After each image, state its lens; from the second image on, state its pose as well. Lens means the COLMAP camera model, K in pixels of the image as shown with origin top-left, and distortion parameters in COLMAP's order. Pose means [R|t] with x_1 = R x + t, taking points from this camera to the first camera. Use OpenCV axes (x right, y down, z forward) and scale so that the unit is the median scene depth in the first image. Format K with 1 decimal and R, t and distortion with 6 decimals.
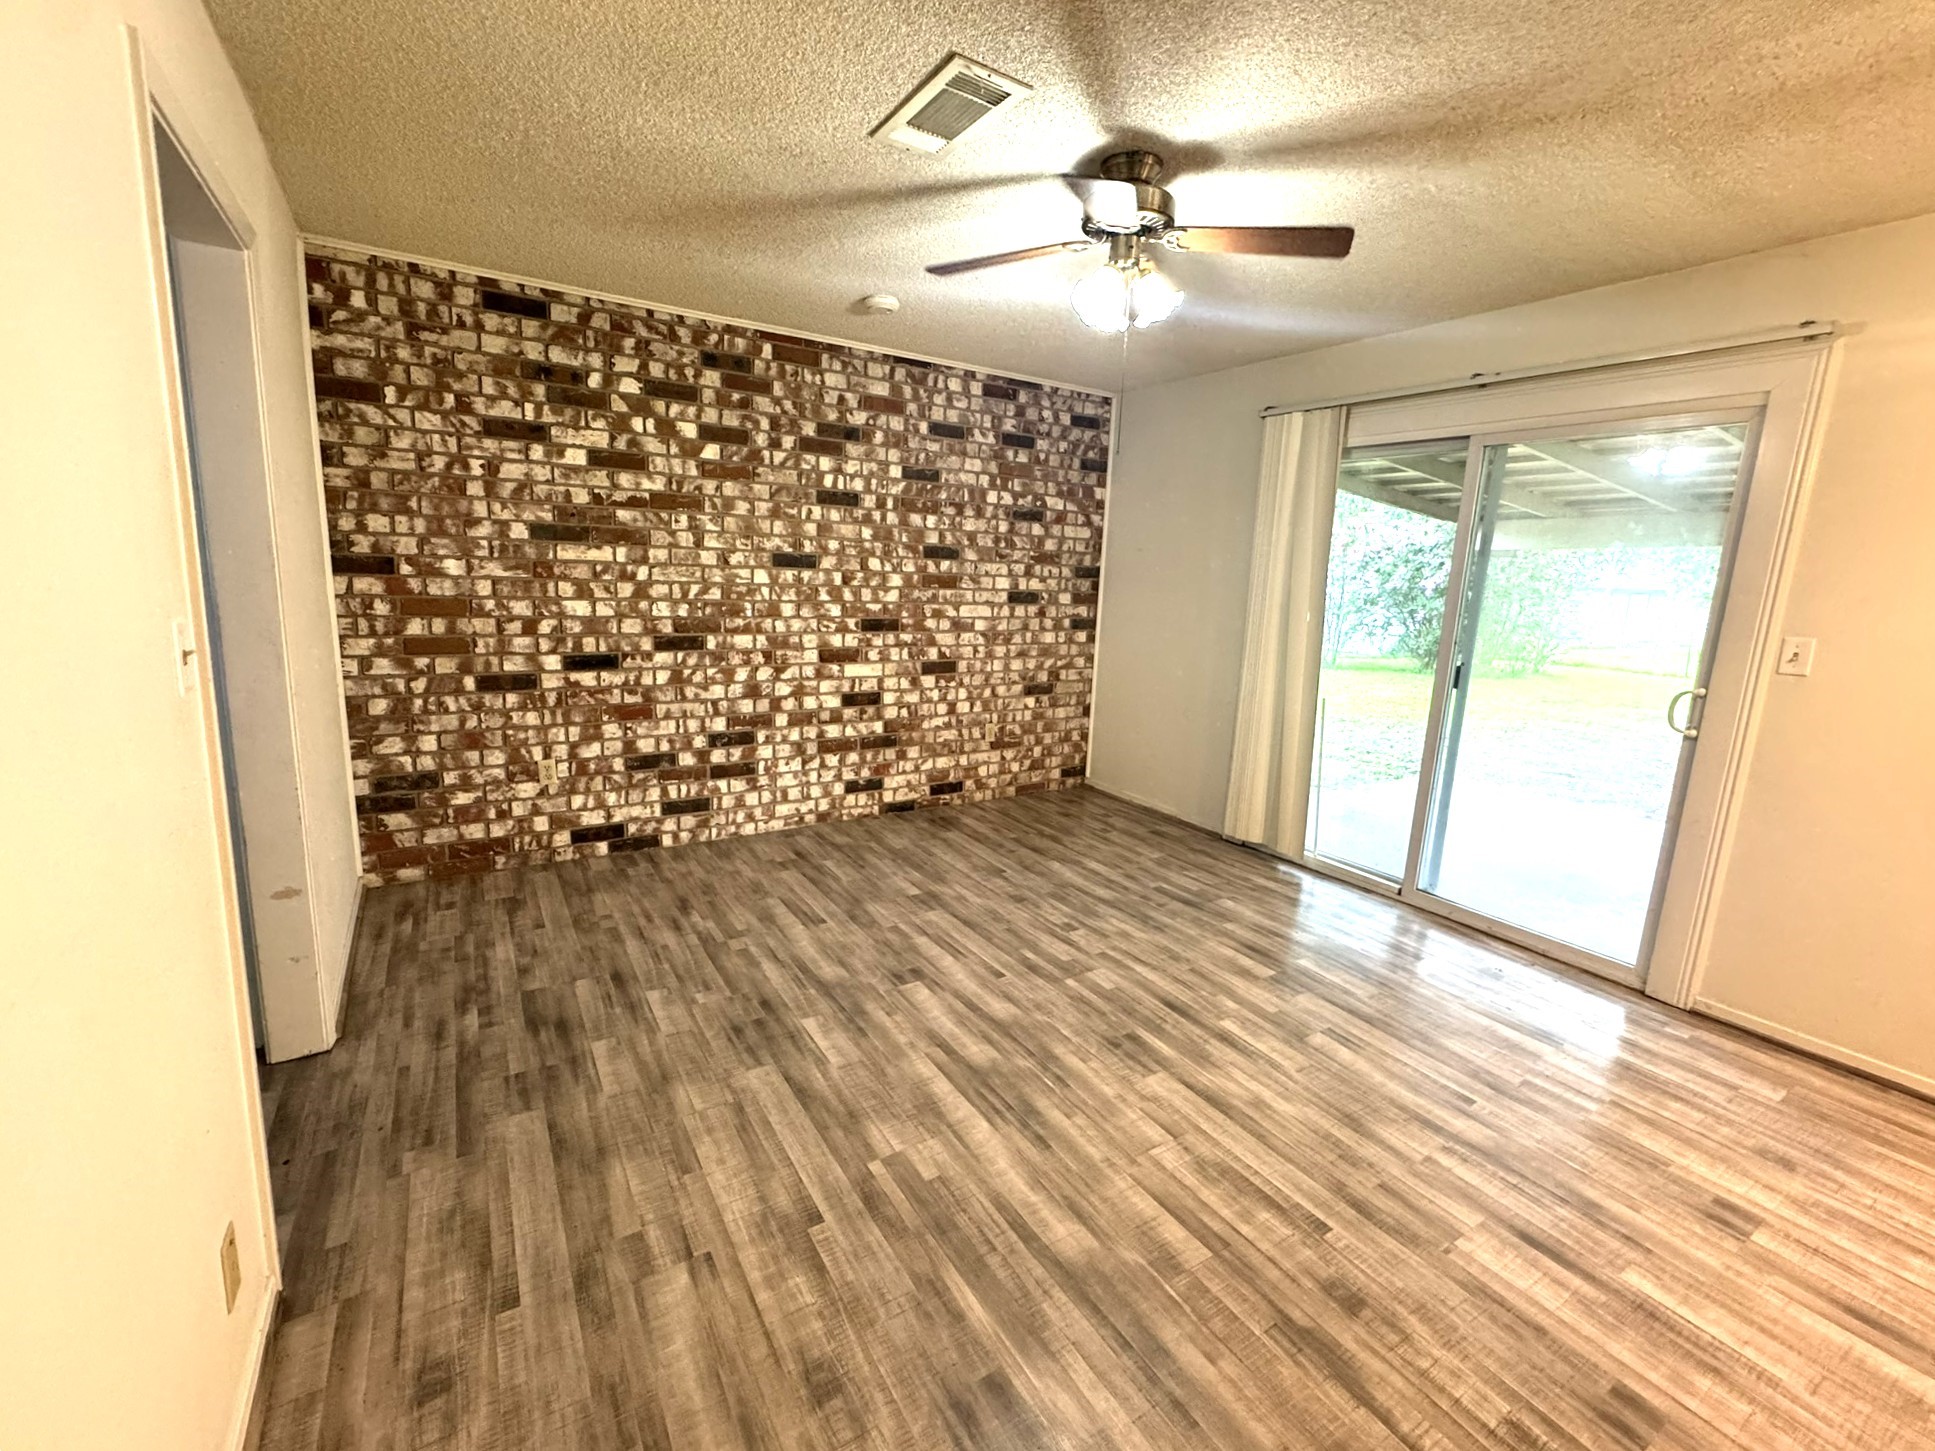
lens RADIAL K [[815.1, 0, 964.7], [0, 815.1, 716.9], [0, 0, 1]] dist [-0.004170, 0.000460]
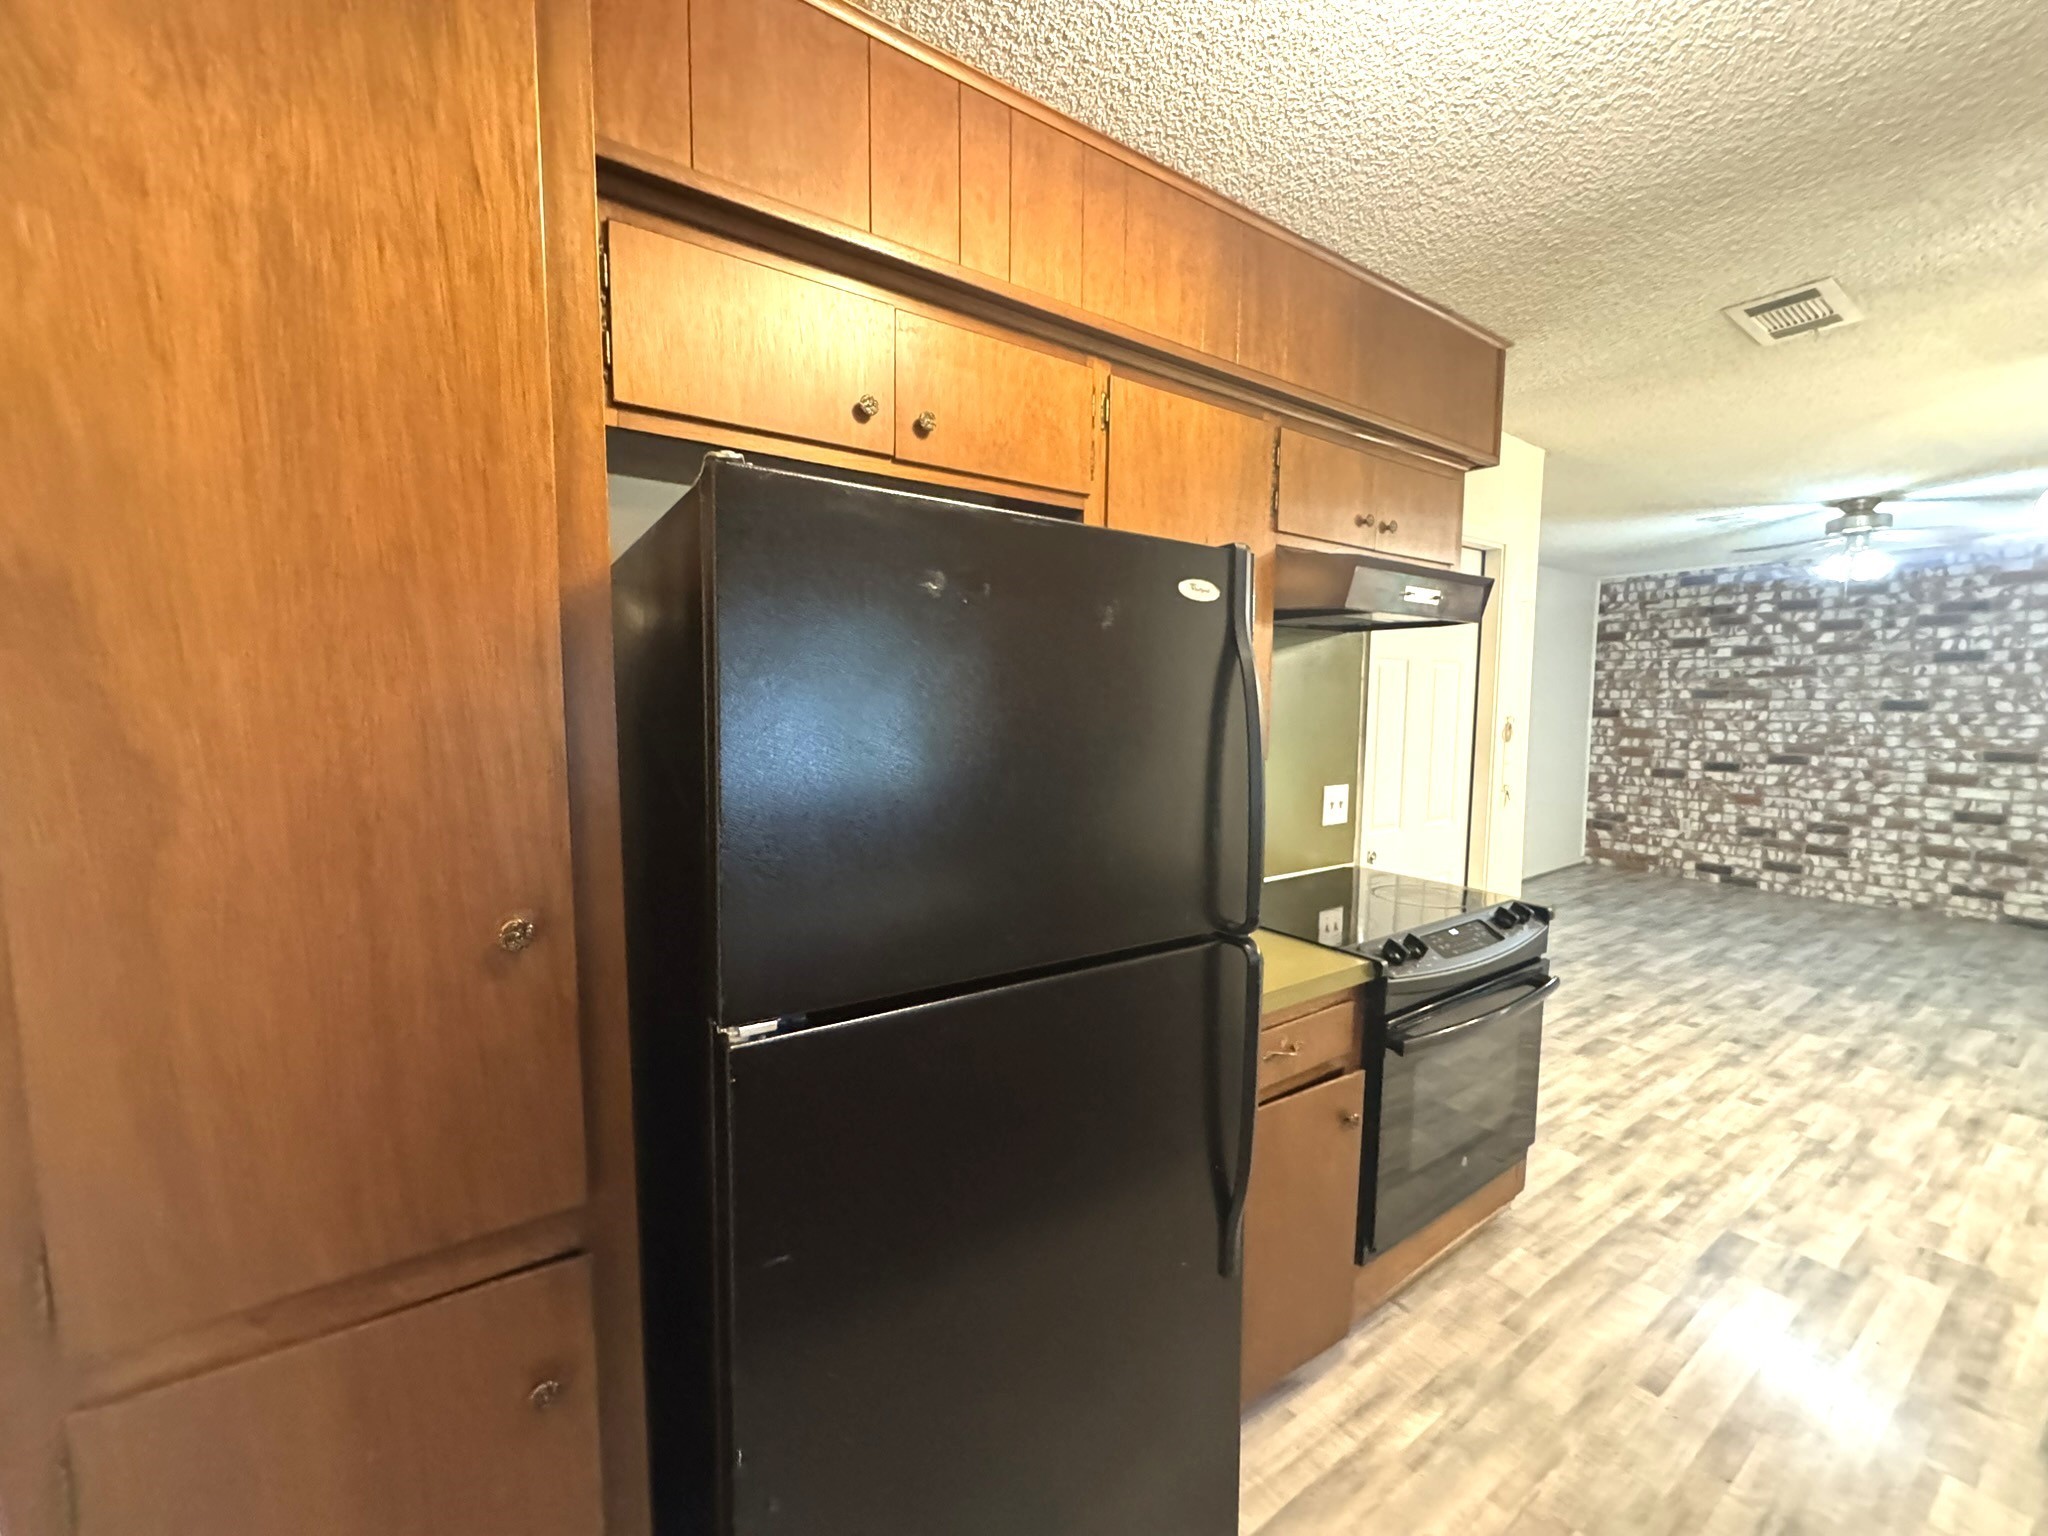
lens RADIAL K [[820.9, 0, 1024.0], [0, 820.9, 767.0], [0, 0, 1]] dist [-0.002394, 0.000640]
pose [[0.041827, 0.047237, -0.998008, 1.334891], [-0.178268, 0.983206, 0.039065, 0.141653], [0.983093, 0.176279, 0.049546, -0.595718]]
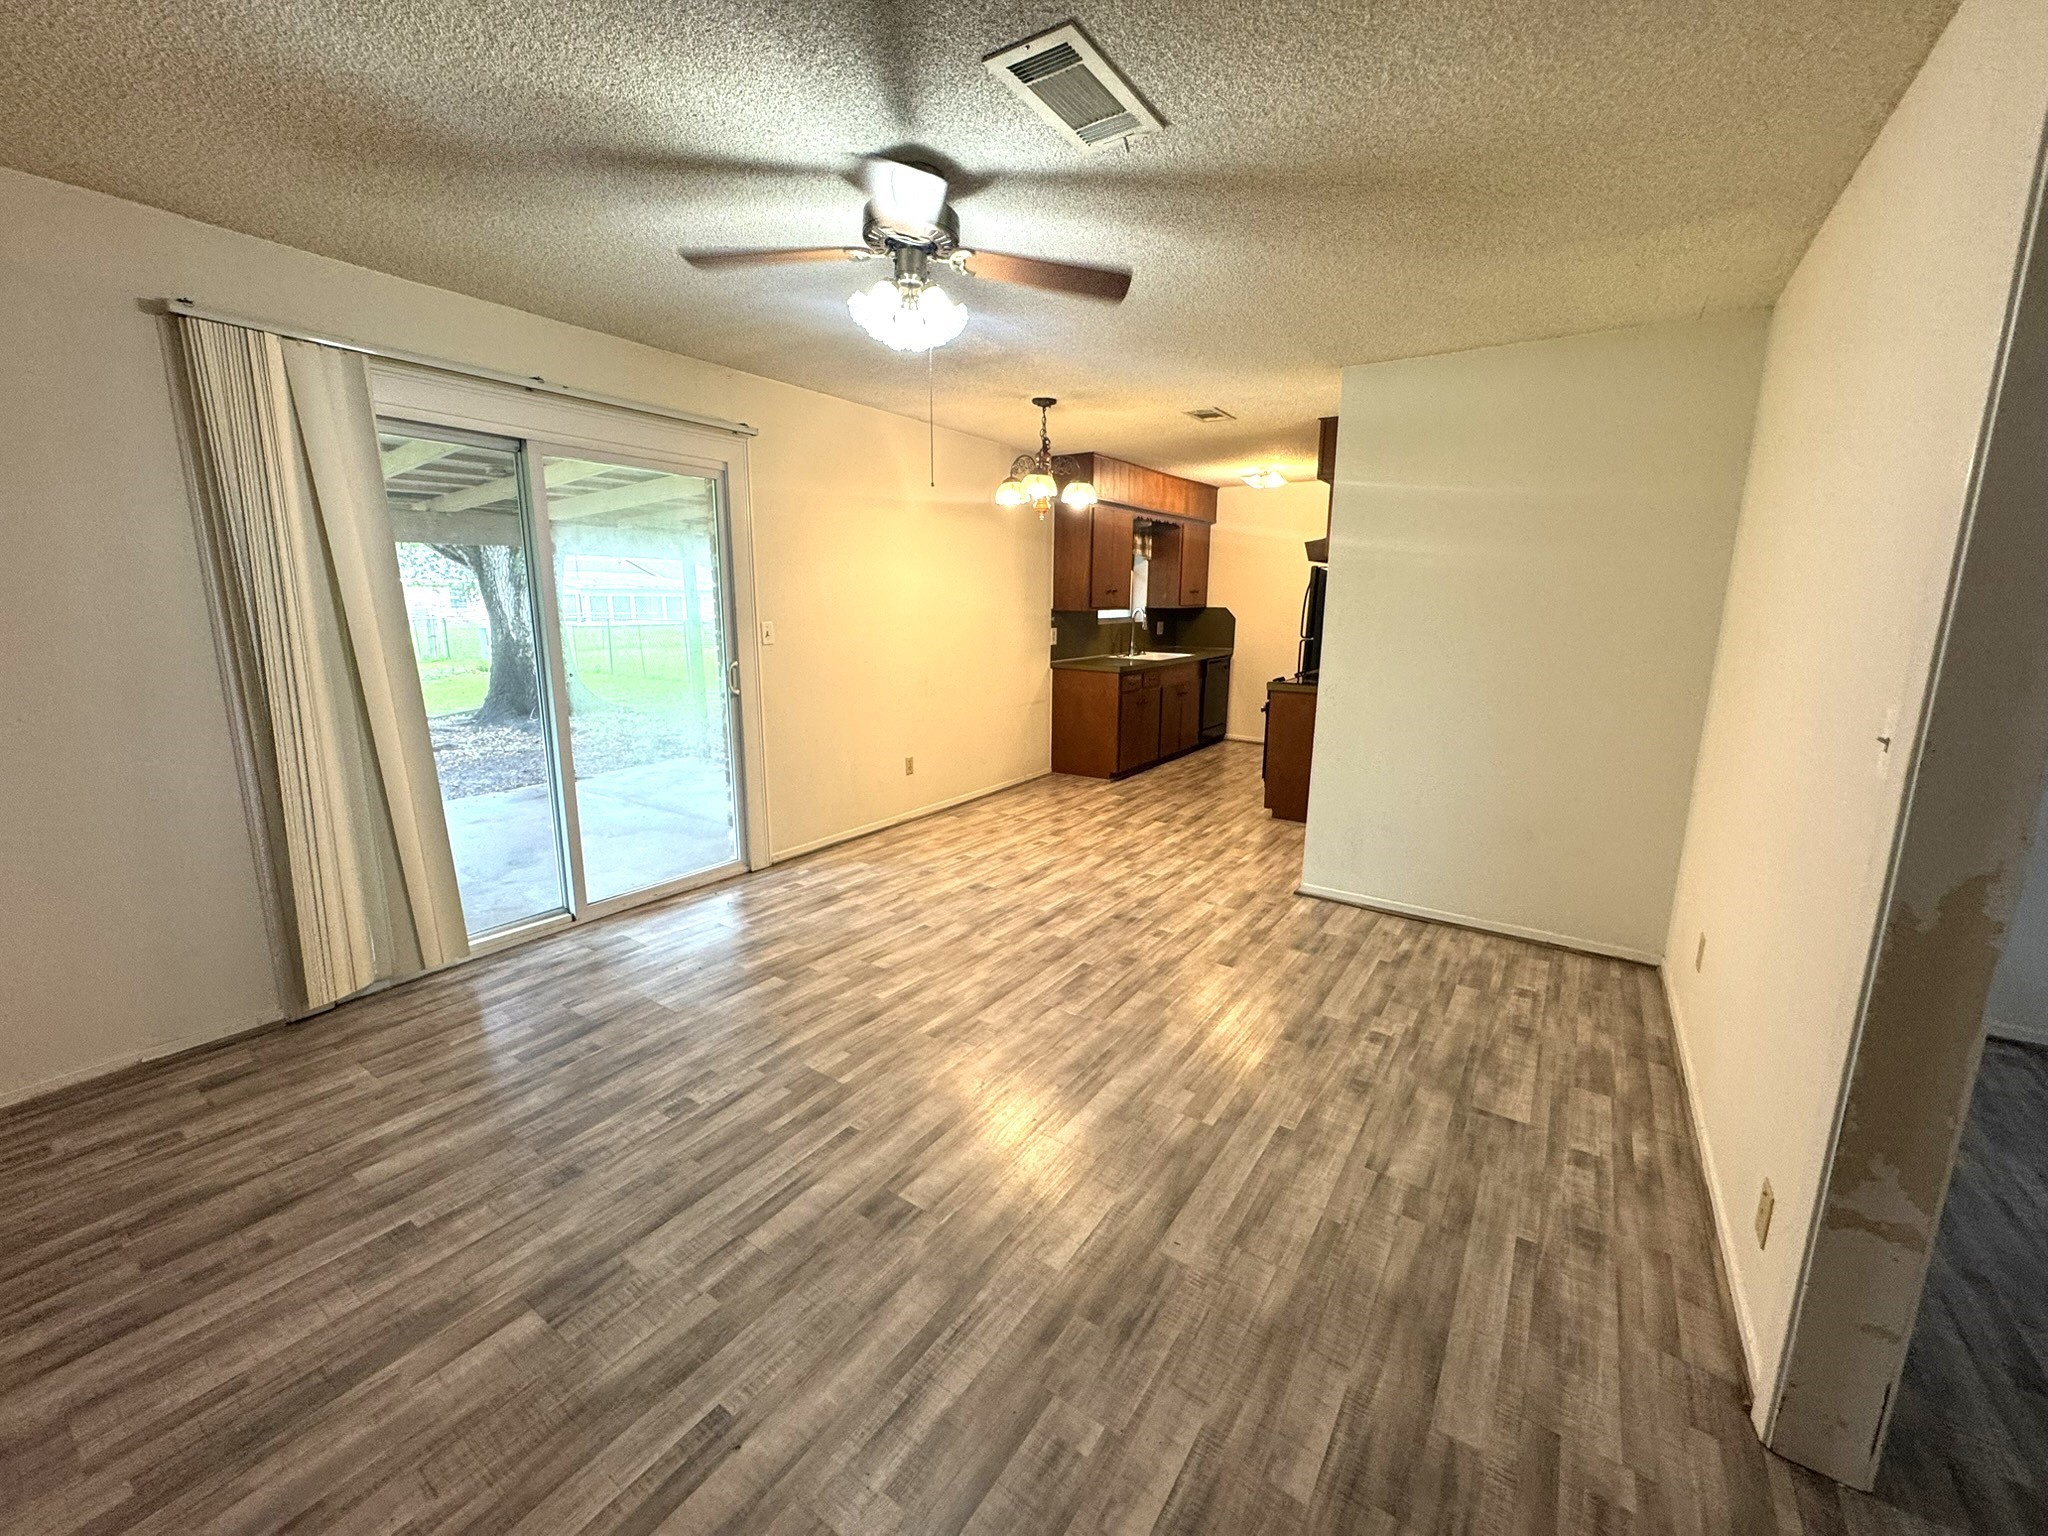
lens RADIAL K [[820.9, 0, 1028.4], [0, 820.9, 759.0], [0, 0, 1]] dist [-0.002394, 0.000640]
pose [[-0.409247, -0.219639, 0.885593, -0.544584], [0.137091, 0.944775, 0.297669, -0.191646], [-0.902066, 0.243227, -0.356536, 0.890156]]
